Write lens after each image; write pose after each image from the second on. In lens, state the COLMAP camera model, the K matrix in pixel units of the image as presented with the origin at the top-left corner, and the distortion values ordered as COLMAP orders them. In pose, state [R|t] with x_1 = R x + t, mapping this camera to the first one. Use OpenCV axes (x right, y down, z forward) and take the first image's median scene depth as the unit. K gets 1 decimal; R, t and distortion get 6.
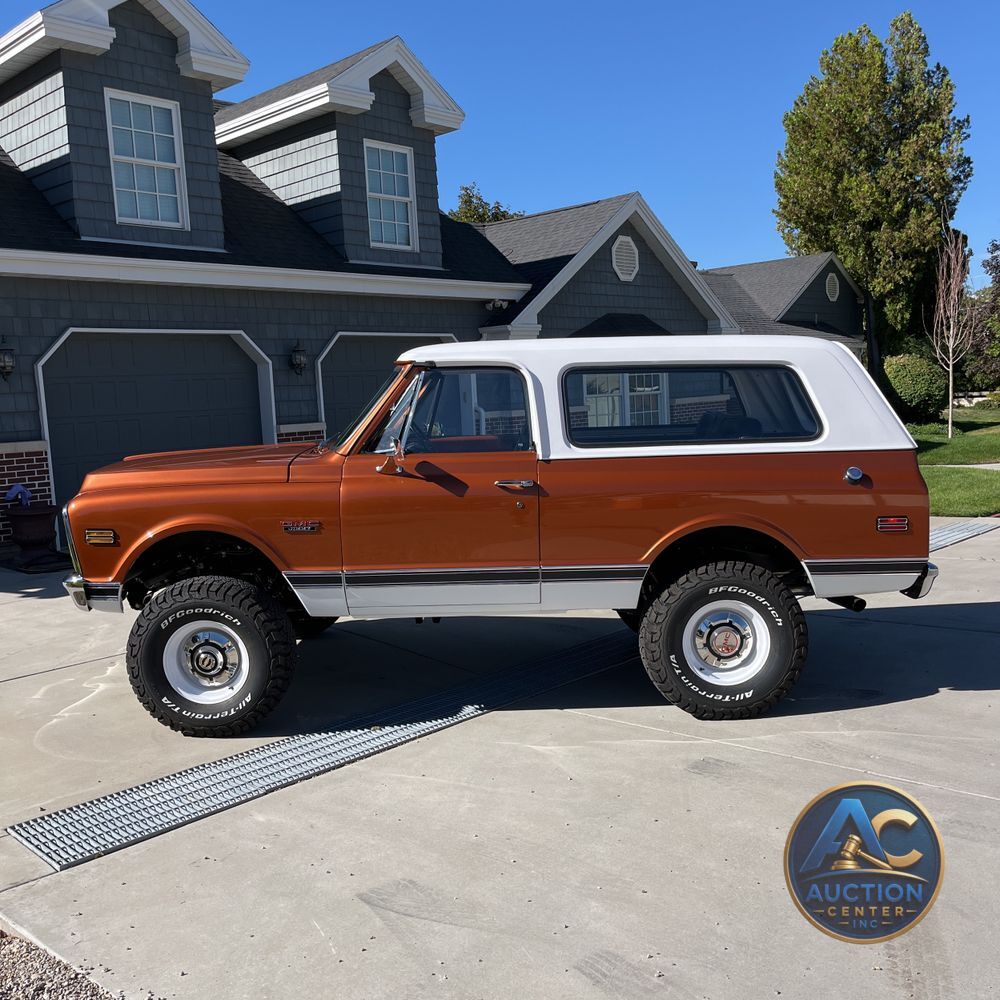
lens RADIAL K [[1009.7, 0, 492.4], [0, 1009.7, 501.6], [0, 0, 1]] dist [0.044668, -0.037155]
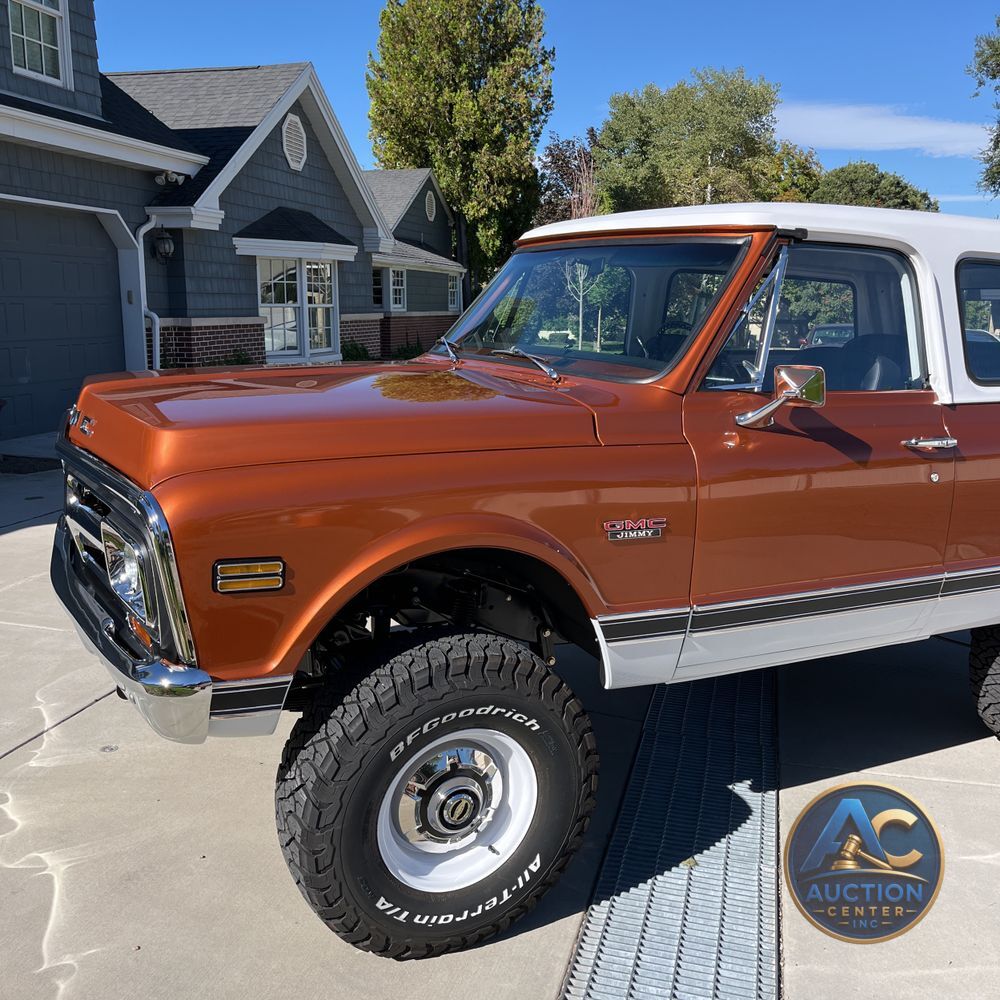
lens RADIAL K [[1009.7, 0, 492.4], [0, 1009.7, 501.6], [0, 0, 1]] dist [0.044668, -0.037155]
pose [[0.875912, -0.039167, 0.480878, -0.220049], [0.001070, 0.996855, 0.079245, -0.013718], [-0.482469, -0.068898, 0.873199, 0.250963]]
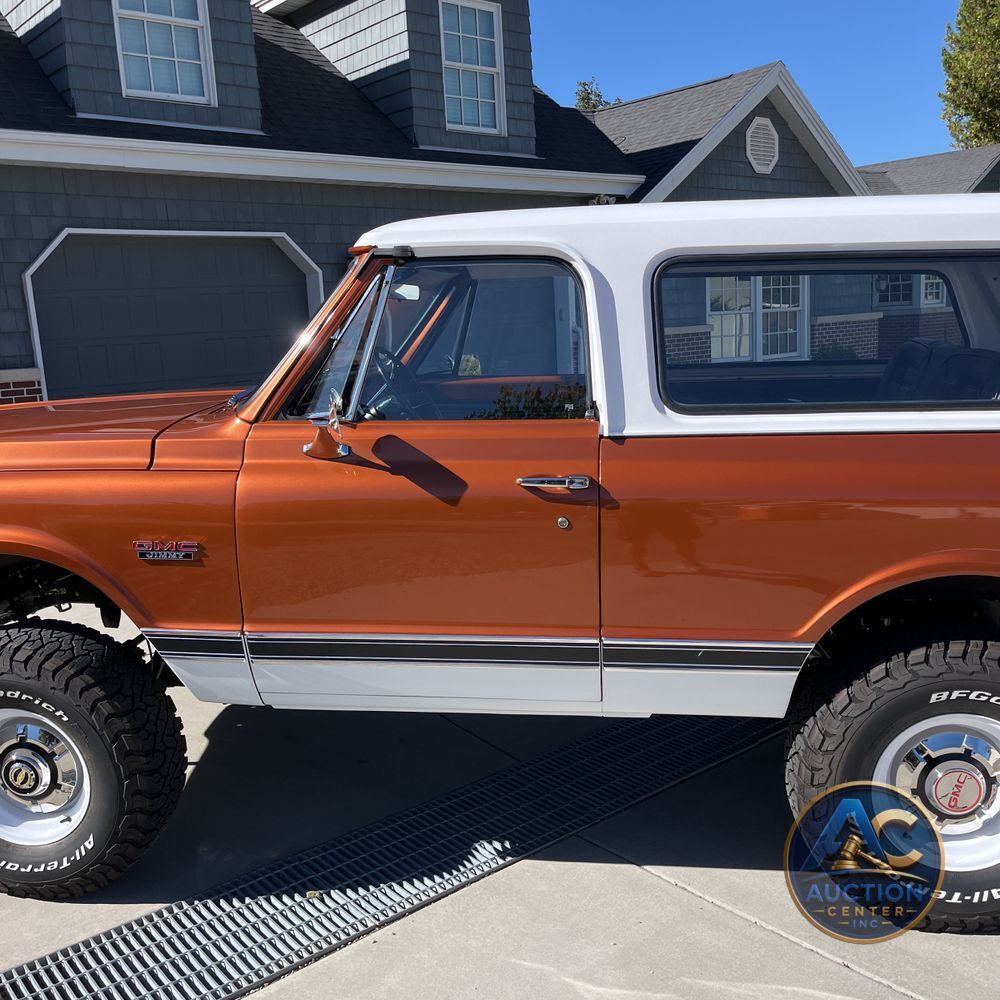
lens RADIAL K [[1011.0, 0, 500.0], [0, 1011.0, 500.0], [0, 0, 1]] dist [0.021777, -0.005116]
pose [[0.993871, 0.021034, -0.108522, 0.021995], [-0.012497, 0.996816, 0.078752, -0.021459], [0.109833, -0.076913, 0.990970, 0.205129]]
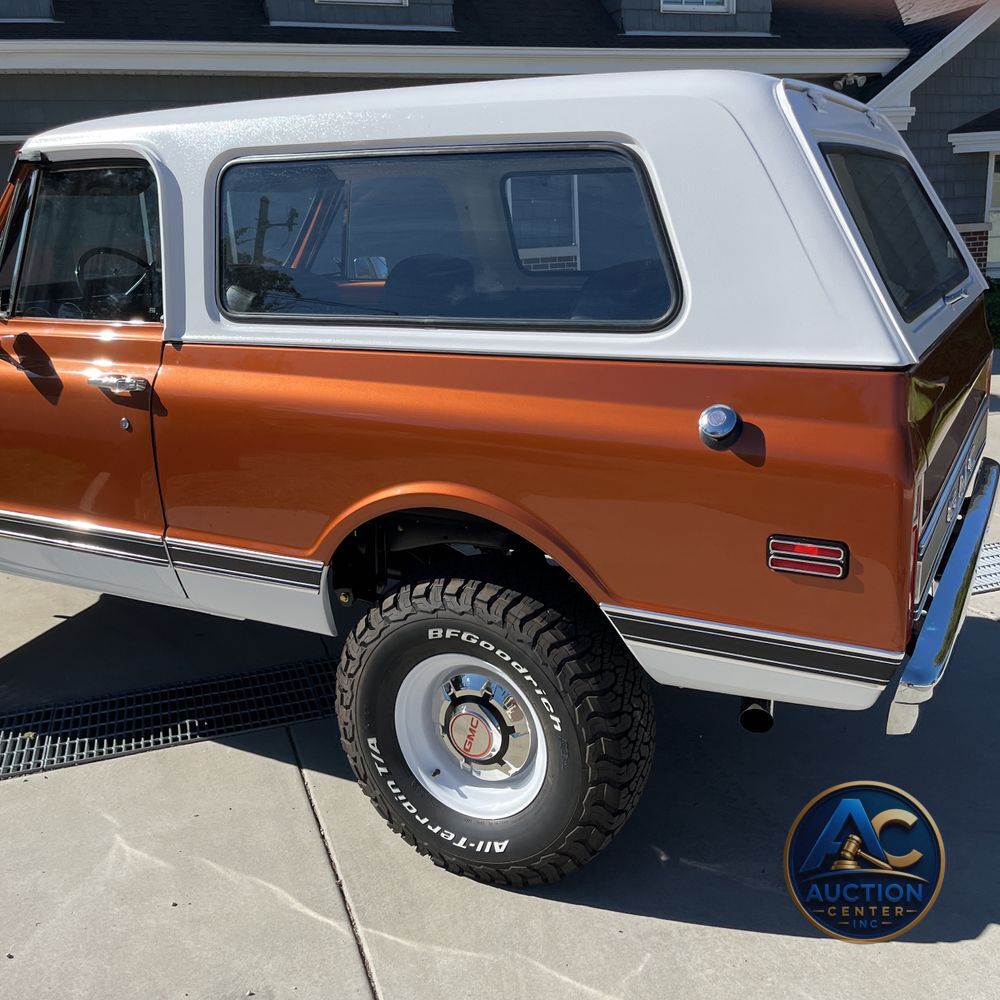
lens RADIAL K [[1011.0, 0, 519.2], [0, 1011.0, 499.4], [0, 0, 1]] dist [0.036328, -0.010754]
pose [[0.893542, 0.120455, -0.432520, 0.198311], [-0.043935, 0.982174, 0.182766, -0.028667], [0.446826, -0.144306, 0.882906, 0.259678]]
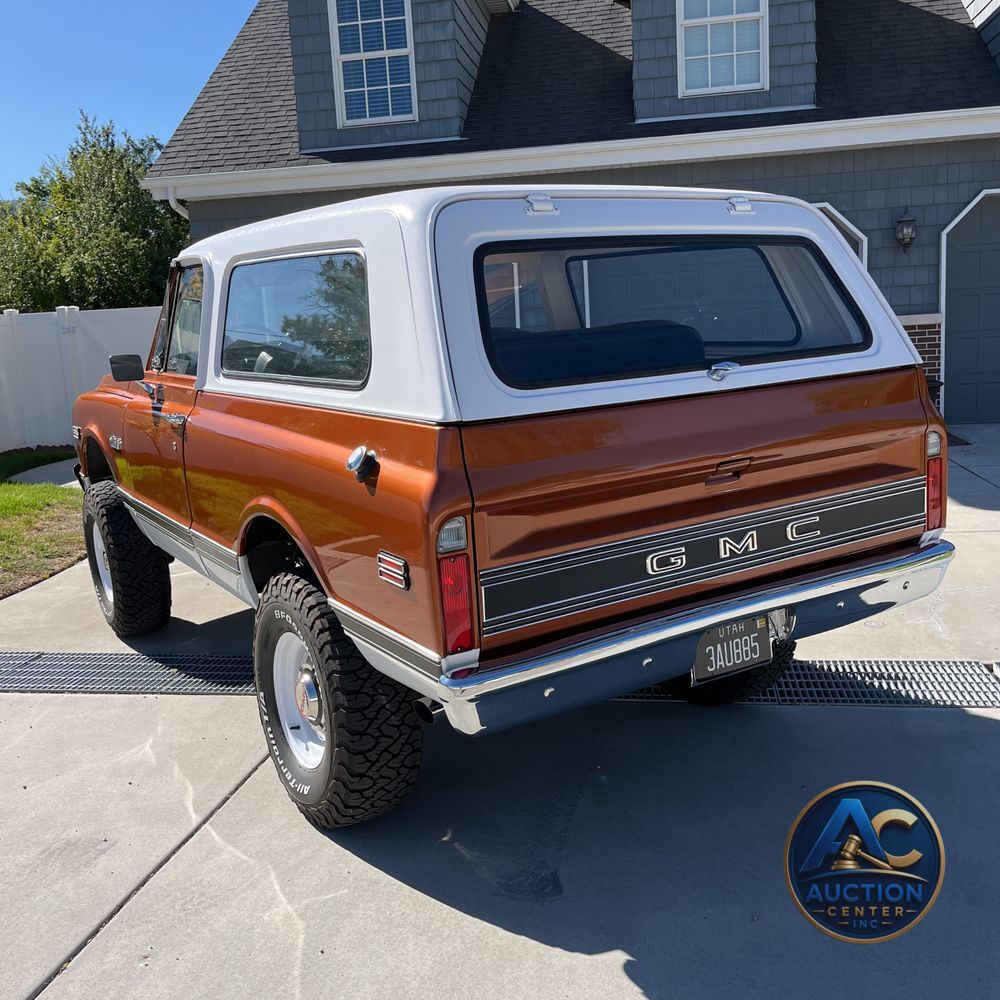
lens RADIAL K [[1011.0, 0, 519.2], [0, 1011.0, 499.4], [0, 0, 1]] dist [0.036328, -0.010754]
pose [[0.567231, 0.154740, -0.808891, 0.352181], [-0.060559, 0.987368, 0.146416, -0.037538], [0.821329, -0.034066, 0.569437, 0.331455]]
